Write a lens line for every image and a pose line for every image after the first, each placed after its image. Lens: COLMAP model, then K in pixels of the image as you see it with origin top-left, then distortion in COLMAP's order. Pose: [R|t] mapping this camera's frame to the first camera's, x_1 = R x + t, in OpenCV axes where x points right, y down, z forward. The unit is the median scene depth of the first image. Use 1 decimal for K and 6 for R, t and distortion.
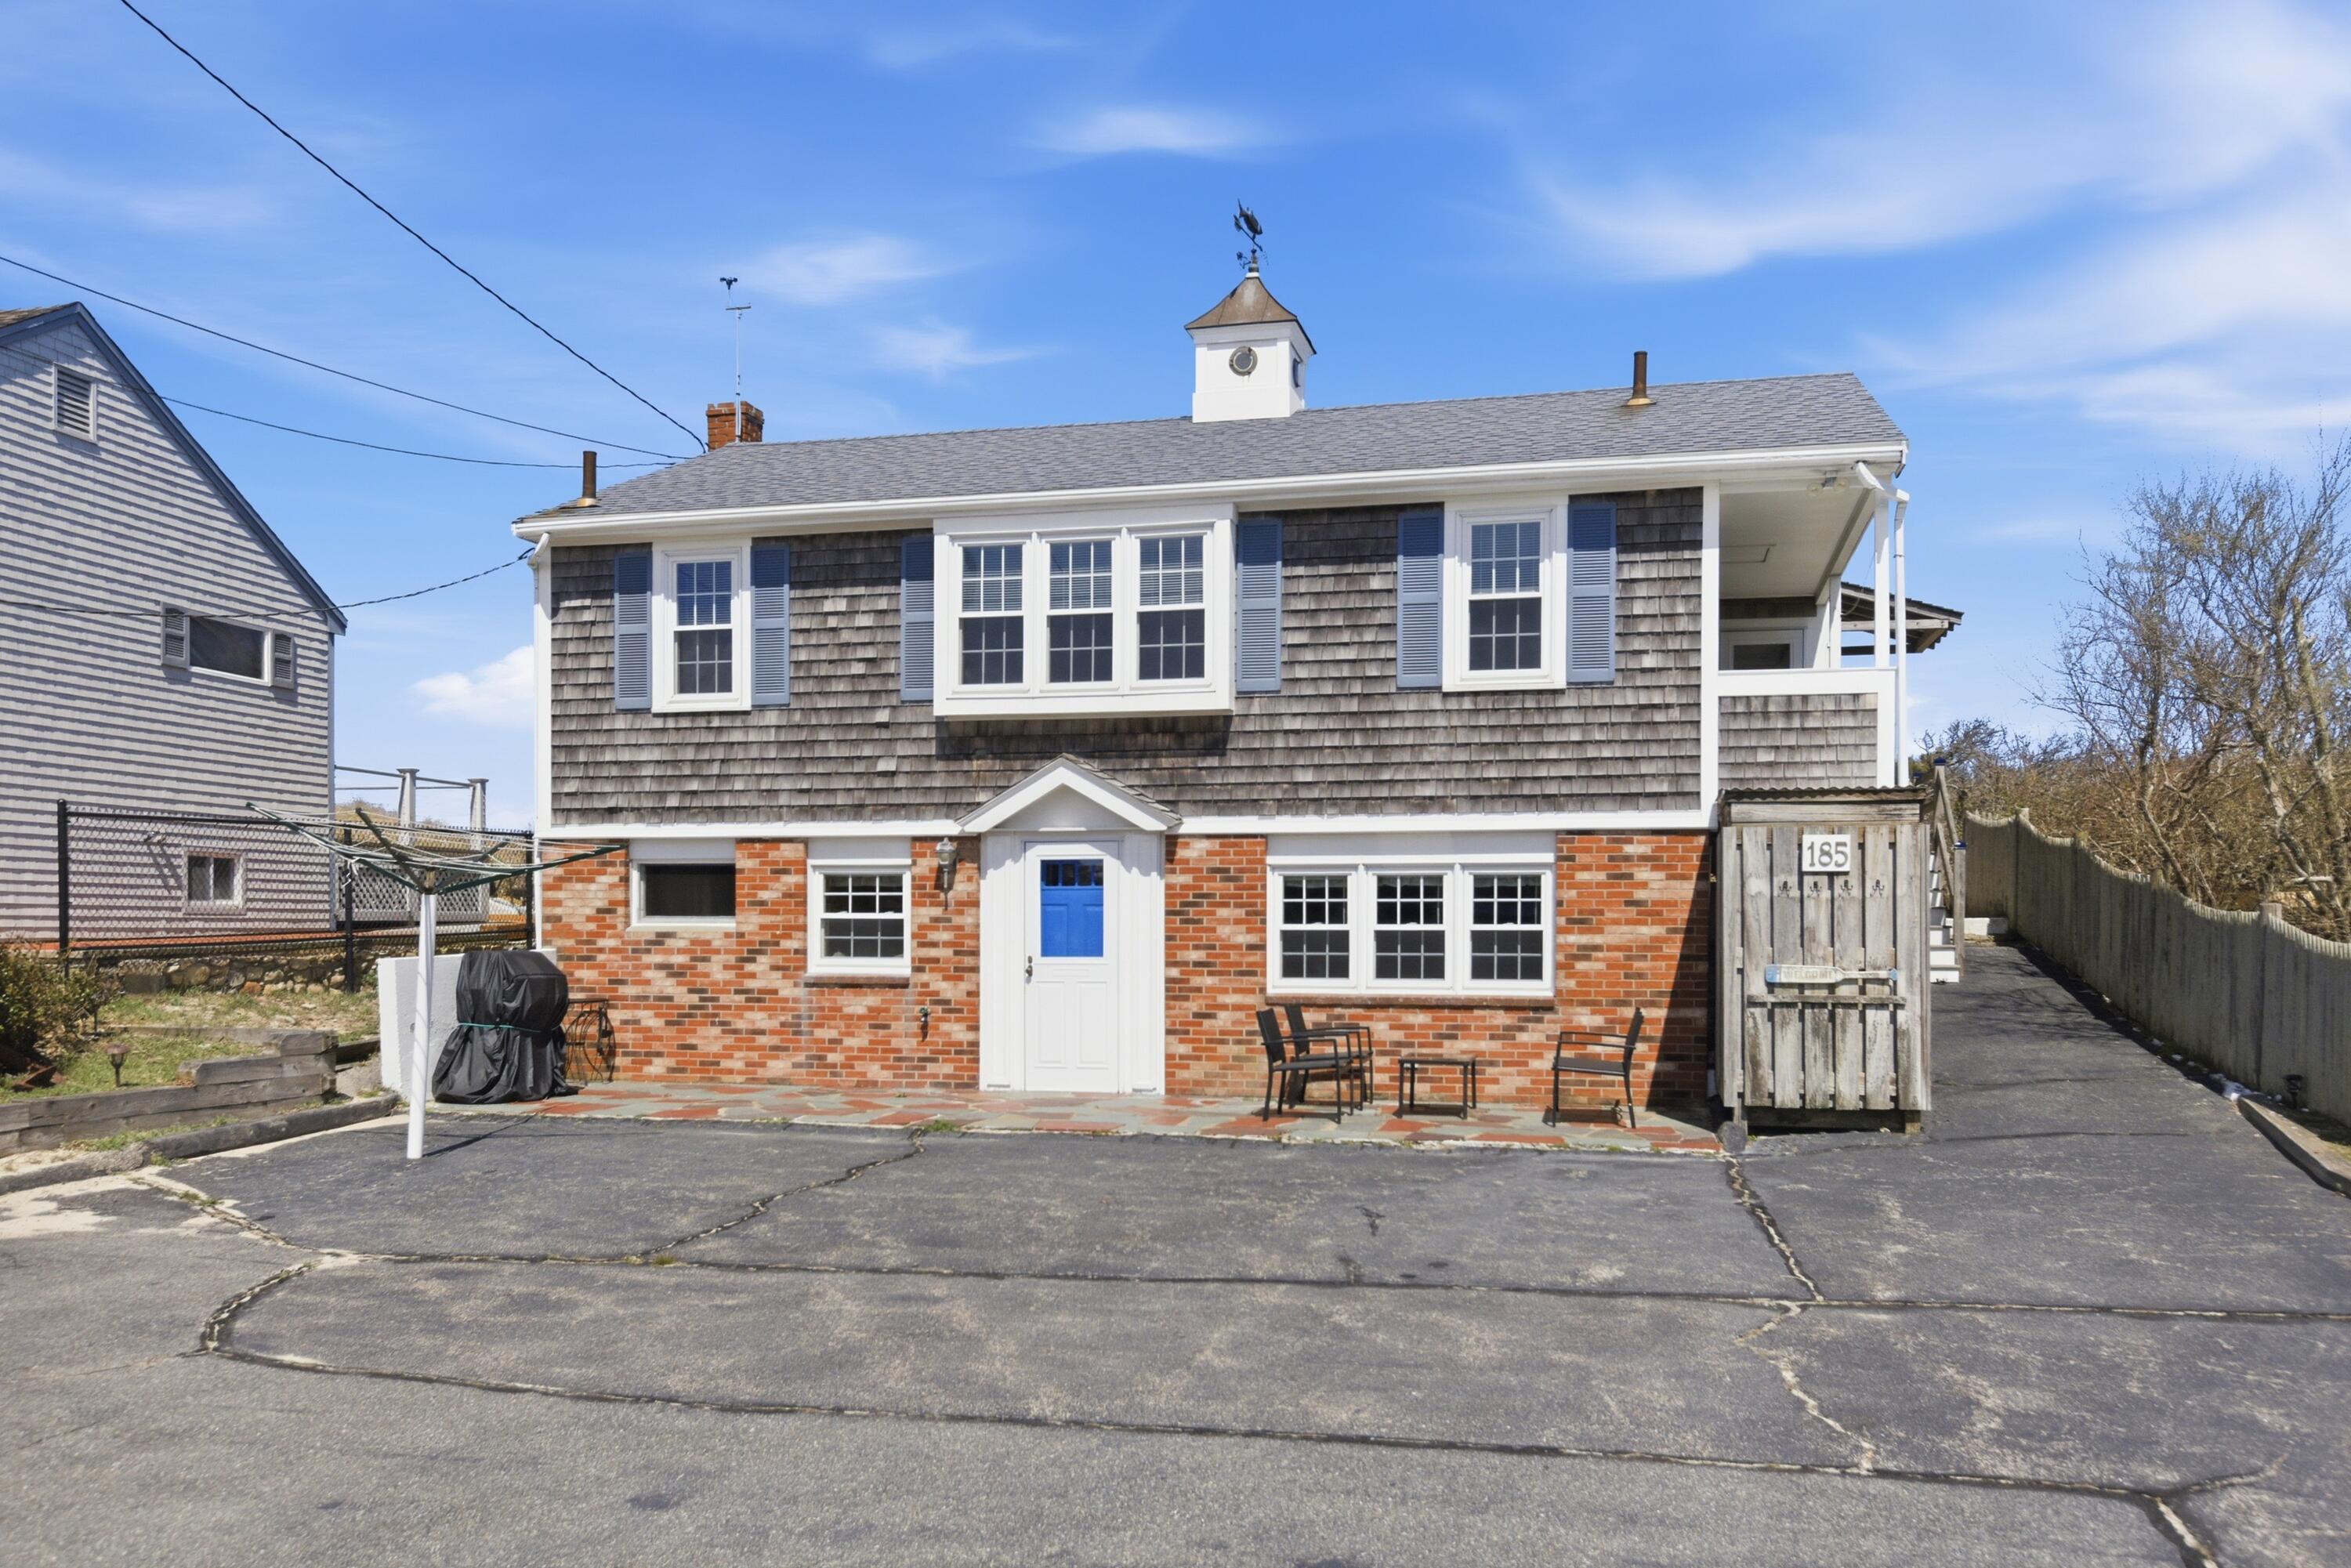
lens RADIAL K [[1902.8, 0, 1178.6], [0, 1902.8, 966.1], [0, 0, 1]] dist [-0.012078, -0.003452]
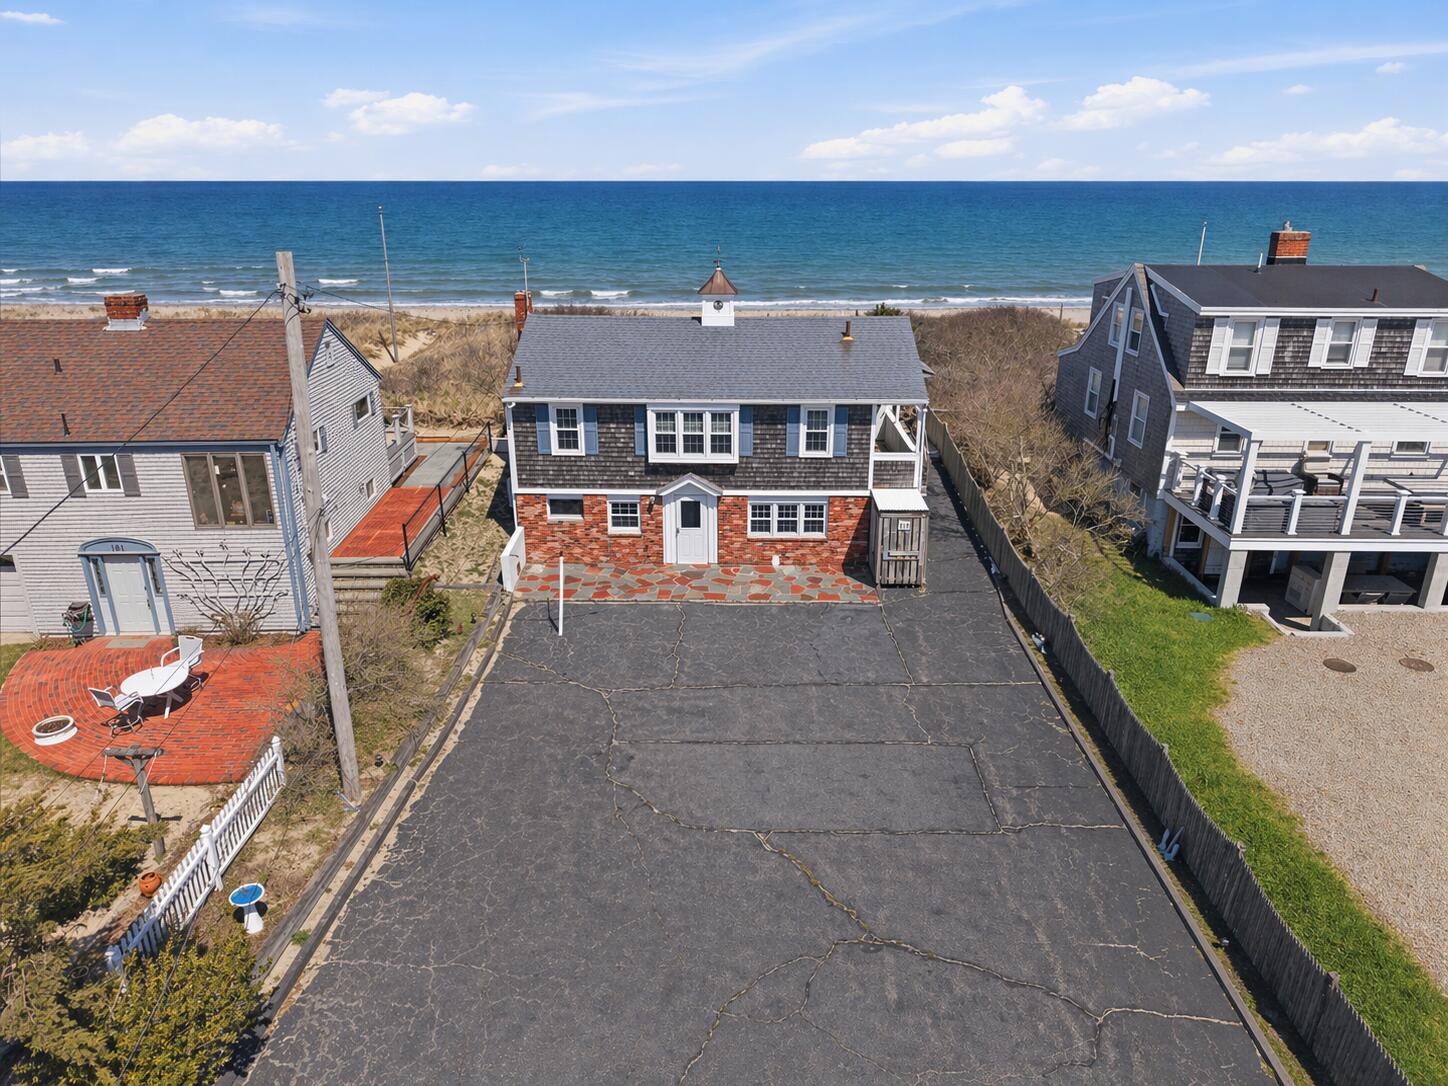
lens RADIAL K [[991.6, 0, 725.7], [0, 991.6, 539.9], [0, 0, 1]] dist [0.055495, 0.000925]
pose [[0.972194, -0.083003, 0.218974, -0.396987], [0.004076, 0.940933, 0.338567, -0.604062], [-0.234142, -0.328261, 0.915108, -0.686817]]
